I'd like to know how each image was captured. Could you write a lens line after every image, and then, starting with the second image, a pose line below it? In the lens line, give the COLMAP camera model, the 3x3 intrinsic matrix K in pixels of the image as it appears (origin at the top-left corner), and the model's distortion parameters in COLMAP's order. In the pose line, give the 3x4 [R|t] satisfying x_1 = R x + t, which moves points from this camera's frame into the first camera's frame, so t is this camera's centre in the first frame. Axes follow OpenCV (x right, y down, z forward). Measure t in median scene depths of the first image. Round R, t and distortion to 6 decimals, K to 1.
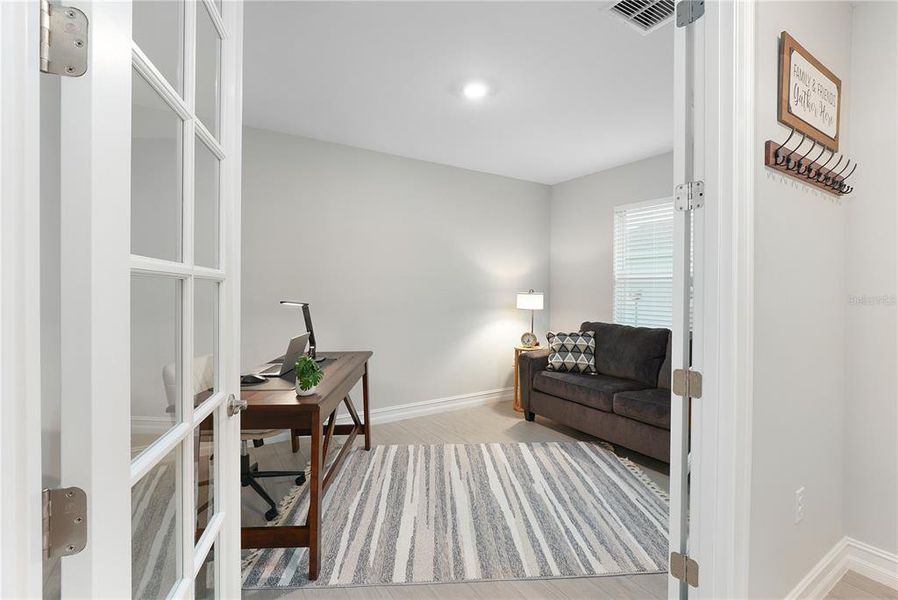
lens RADIAL K [[419.9, 0, 448.7], [0, 419.9, 297.9], [0, 0, 1]] dist [-0.020541, 0.000840]
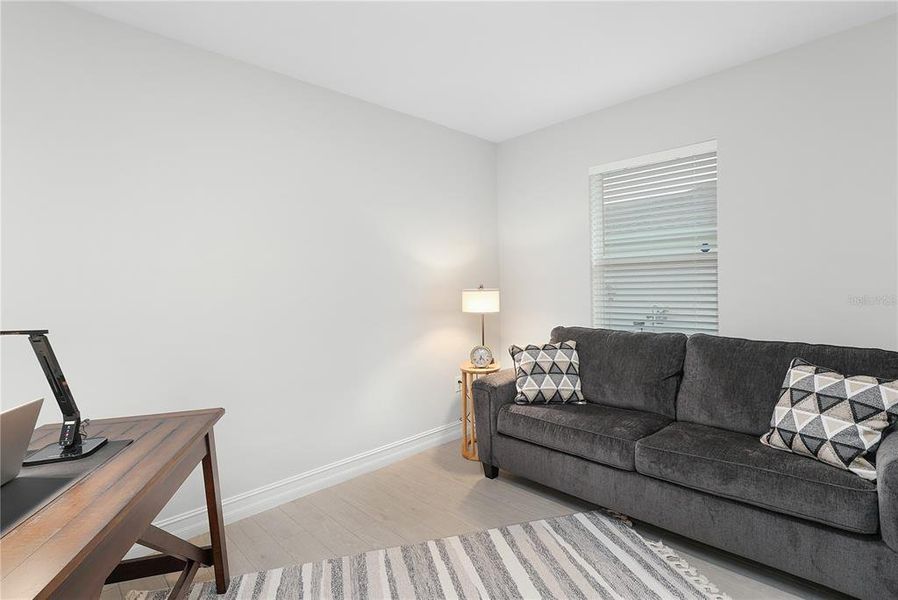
lens RADIAL K [[419.9, 0, 452.3], [0, 419.9, 294.3], [0, 0, 1]] dist [-0.020541, 0.000840]
pose [[0.974229, -0.034689, 0.222878, -0.010941], [0.036050, 0.999348, -0.002039, -0.005278], [-0.222662, 0.010021, 0.974844, 0.402706]]
